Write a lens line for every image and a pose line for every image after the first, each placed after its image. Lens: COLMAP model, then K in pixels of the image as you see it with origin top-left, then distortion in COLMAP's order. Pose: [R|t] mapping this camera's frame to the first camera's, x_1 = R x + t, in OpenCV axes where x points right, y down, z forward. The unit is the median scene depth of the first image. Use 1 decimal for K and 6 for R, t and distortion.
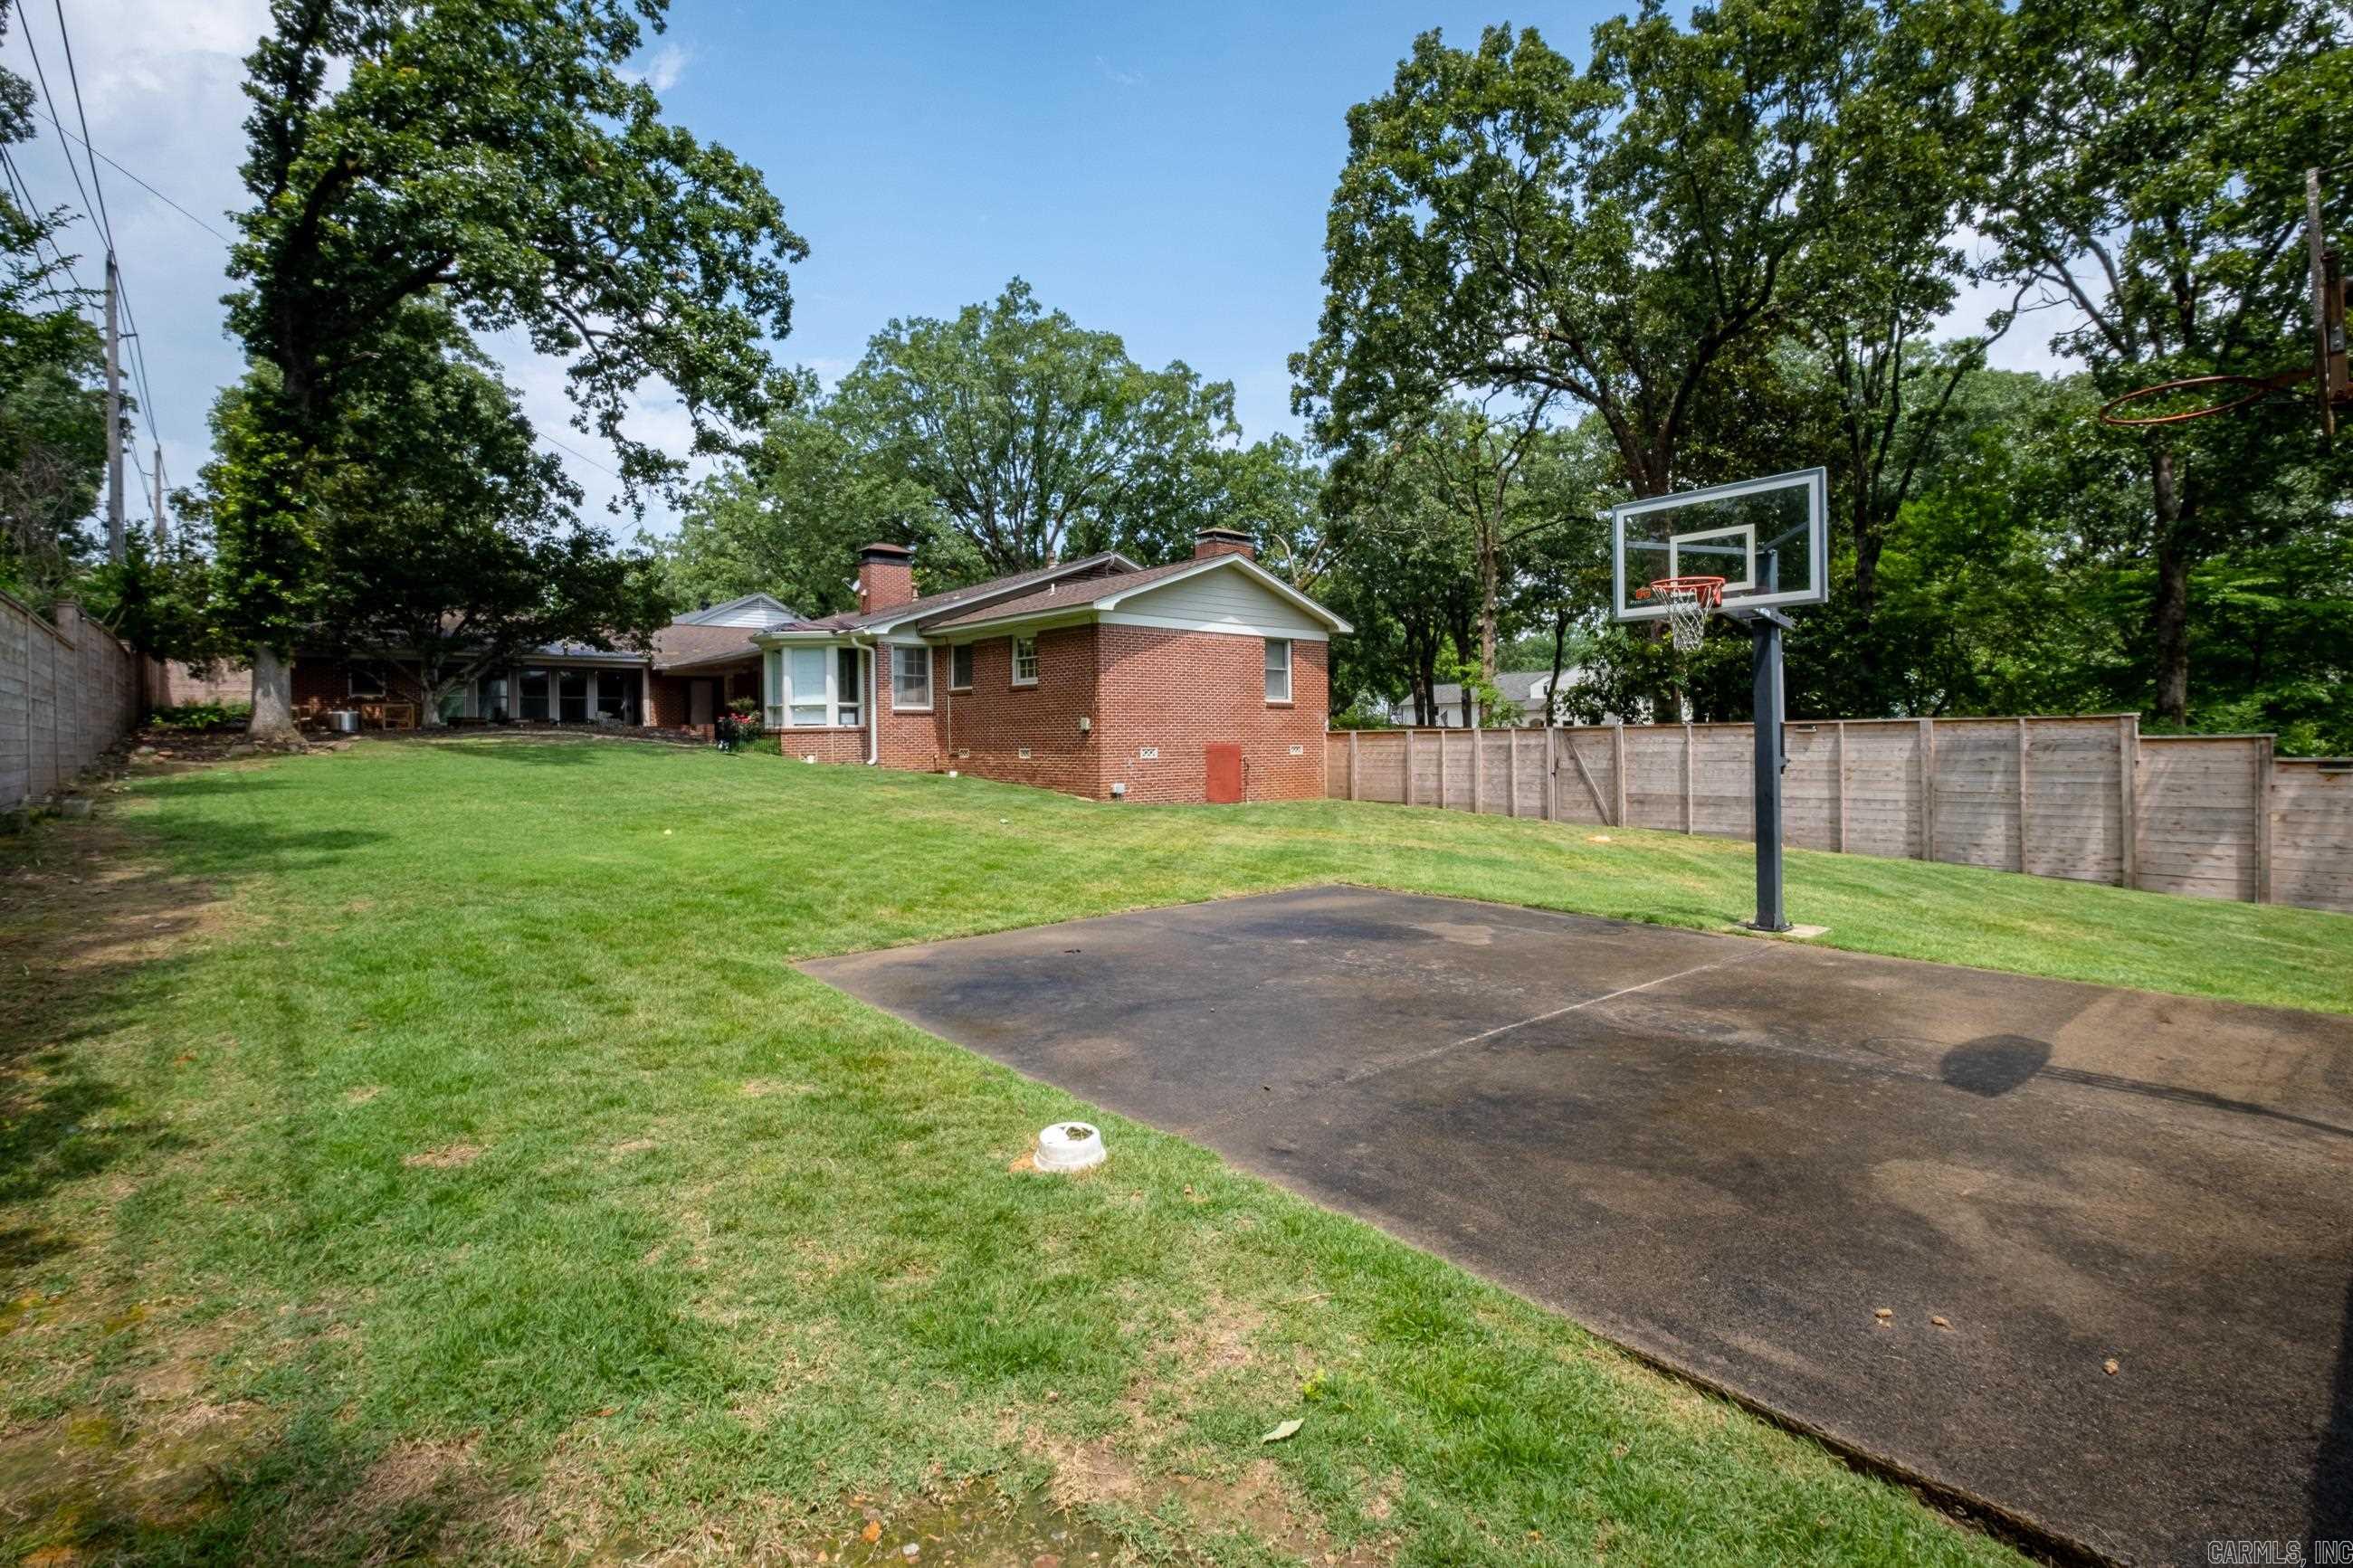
lens RADIAL K [[1068.9, 0, 1181.3], [0, 1068.9, 745.9], [0, 0, 1]] dist [-0.001387, -0.000394]
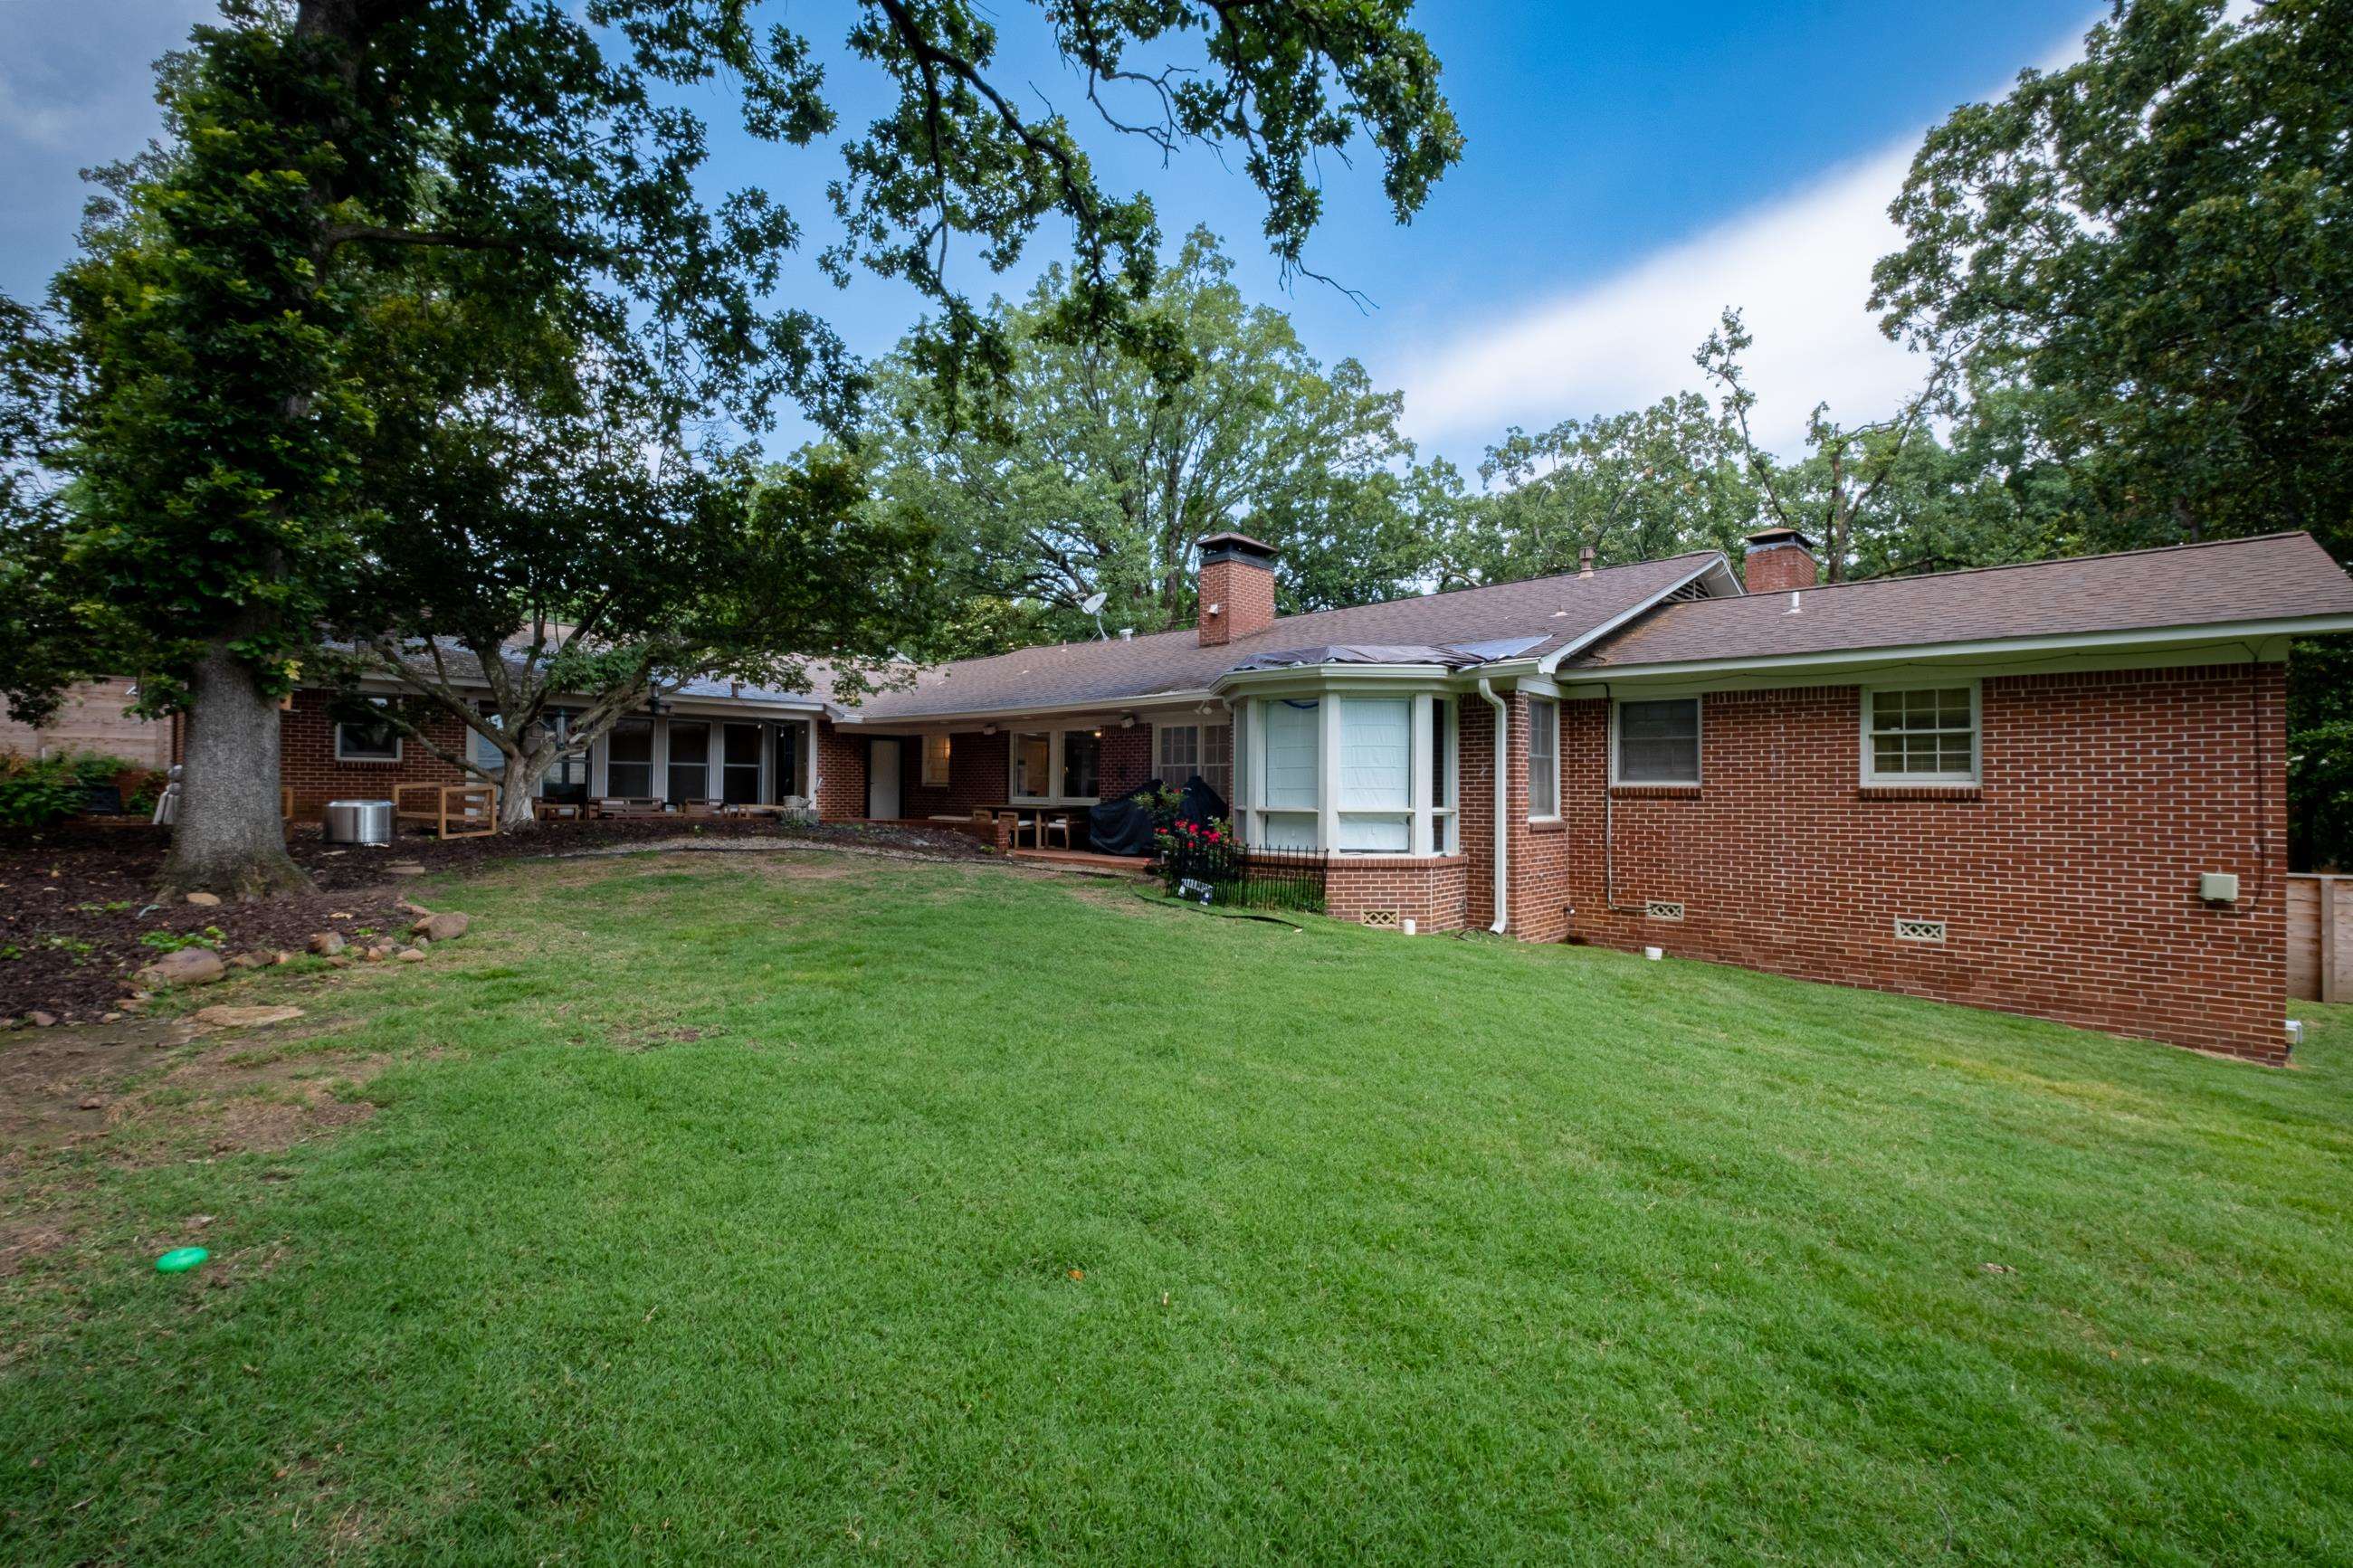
lens RADIAL K [[1050.5, 0, 1176.6], [0, 1050.5, 778.4], [0, 0, 1]] dist [-0.000921, -0.000050]
pose [[0.995429, 0.021624, 0.093028, -0.478466], [-0.019435, 0.999514, -0.024364, -0.039496], [-0.093509, 0.022445, 0.995365, 0.511758]]
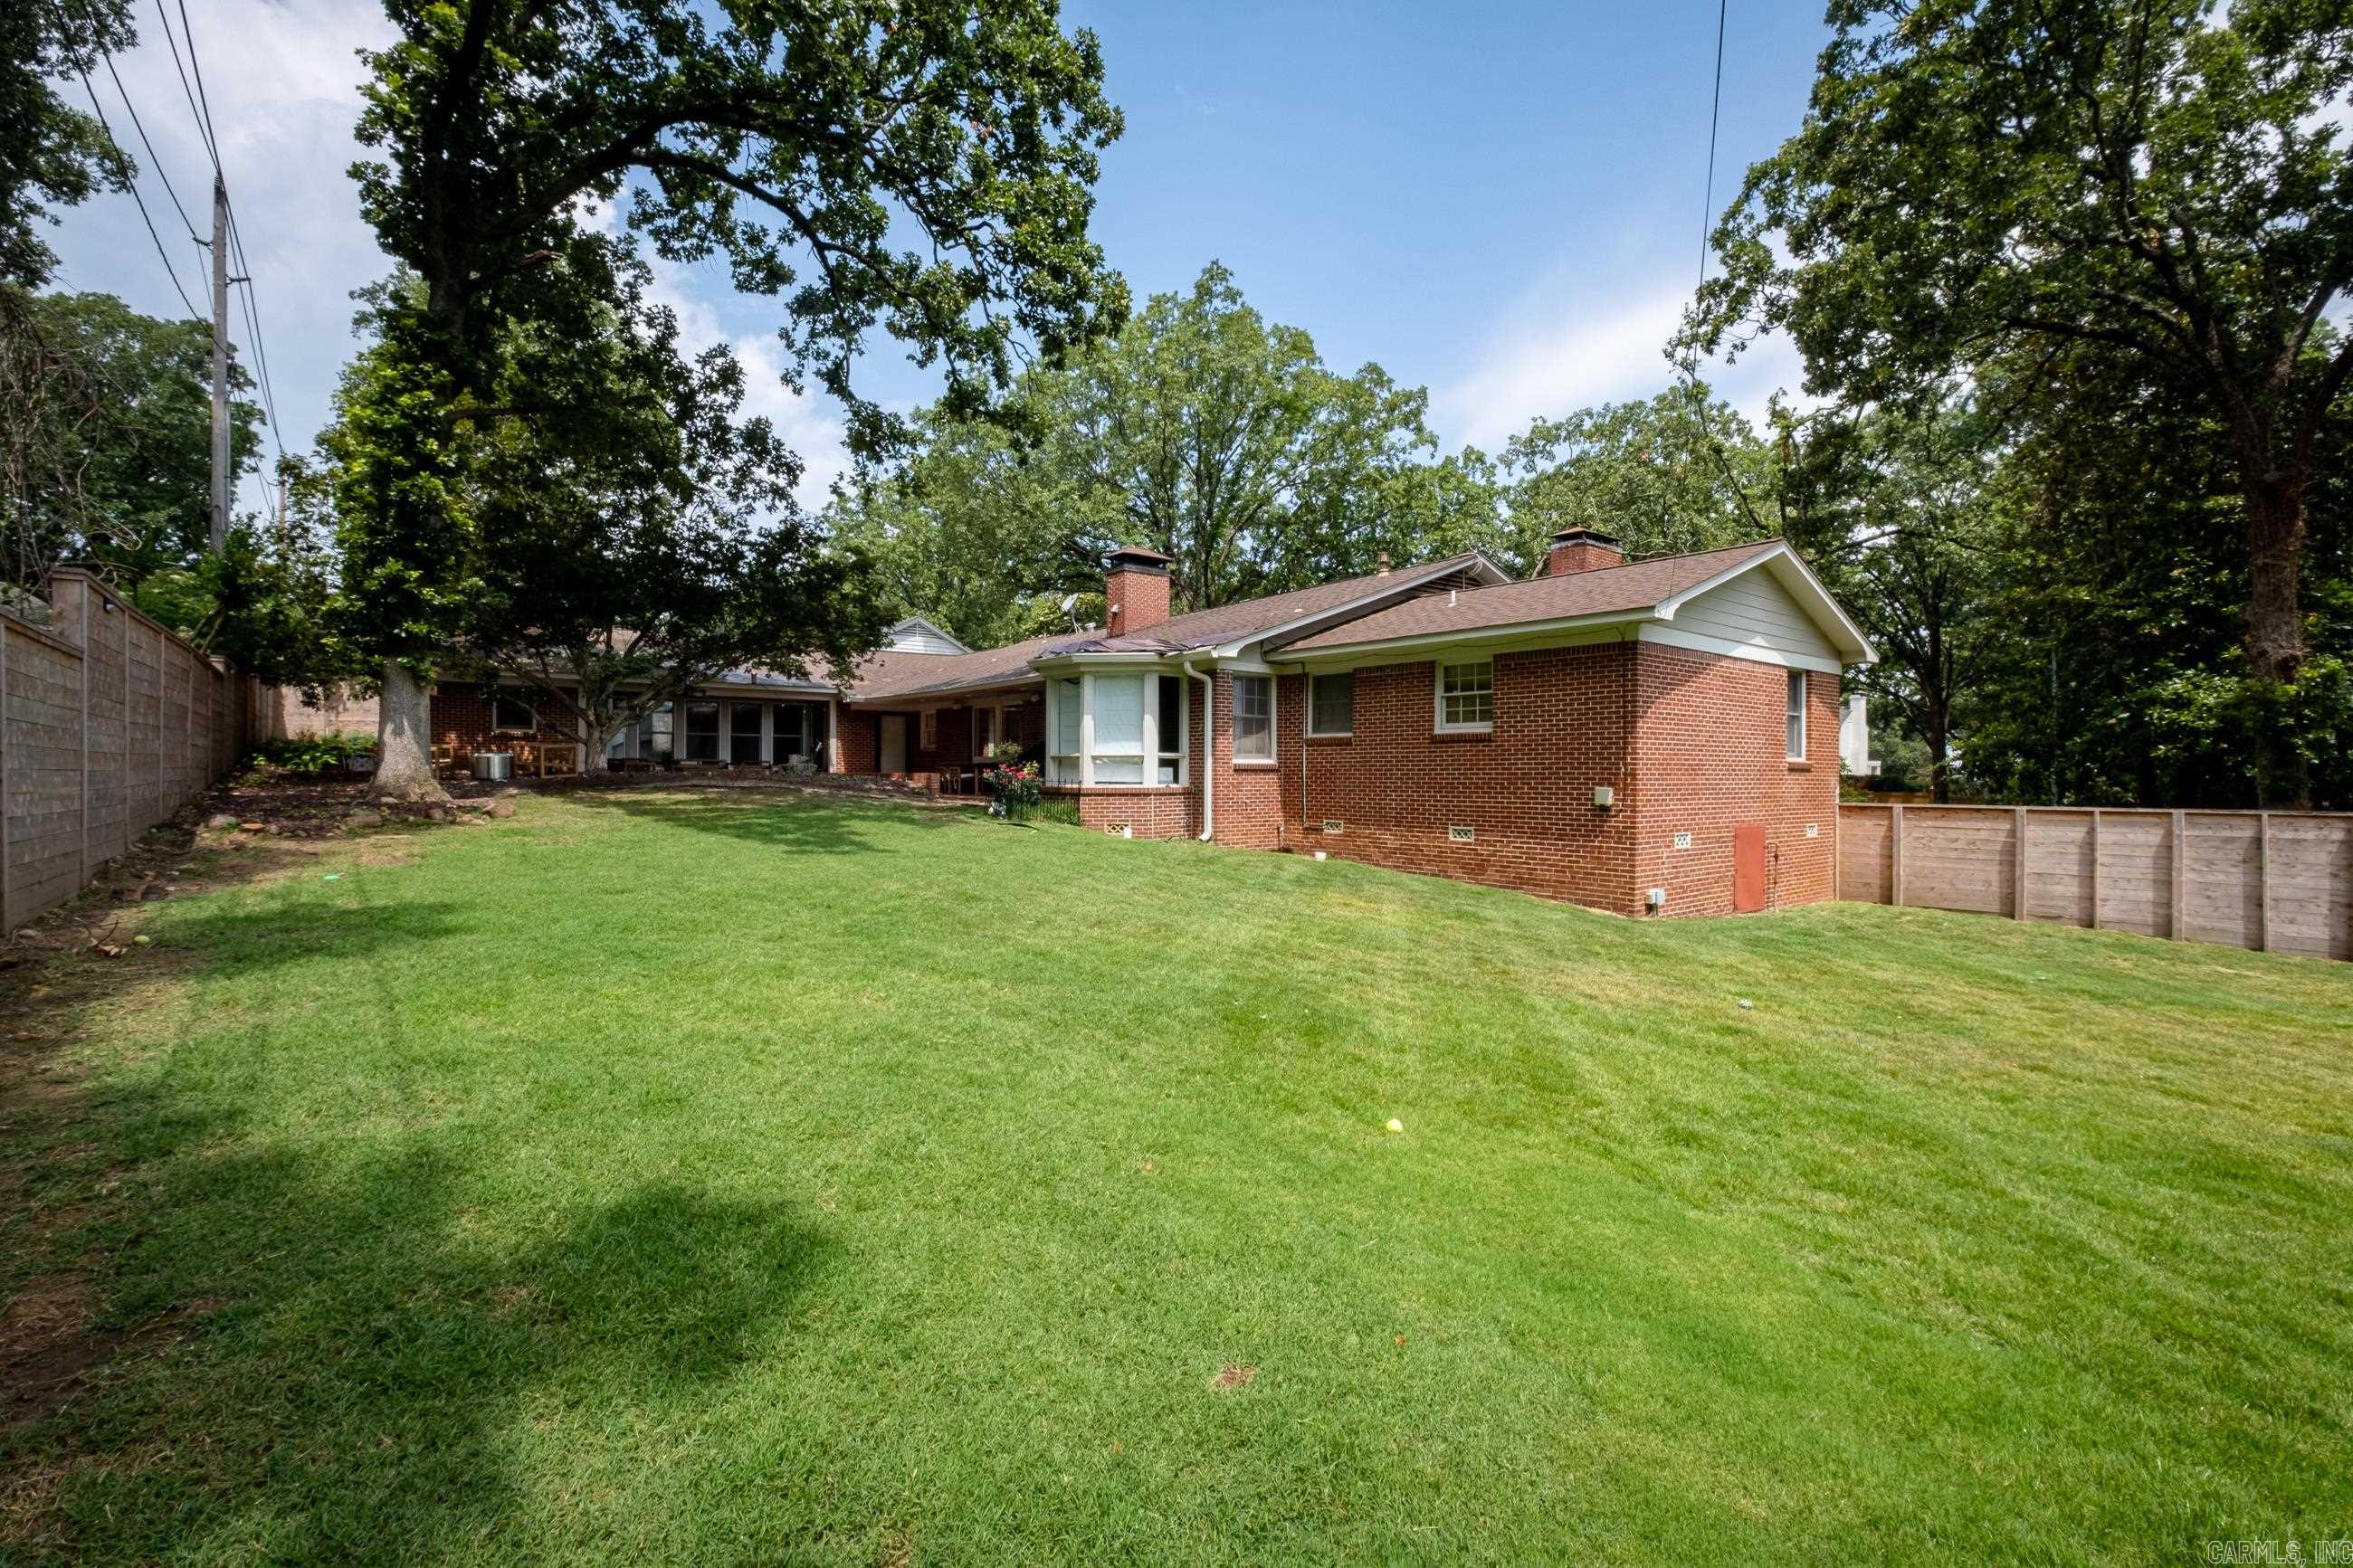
lens RADIAL K [[1035.7, 0, 1173.4], [0, 1035.7, 778.5], [0, 0, 1]] dist [-0.002967, -0.000651]
pose [[0.998287, 0.016373, -0.056162, -0.267715], [-0.016493, 0.999863, -0.001681, -0.021946], [0.056127, 0.002605, 0.998420, 0.302128]]
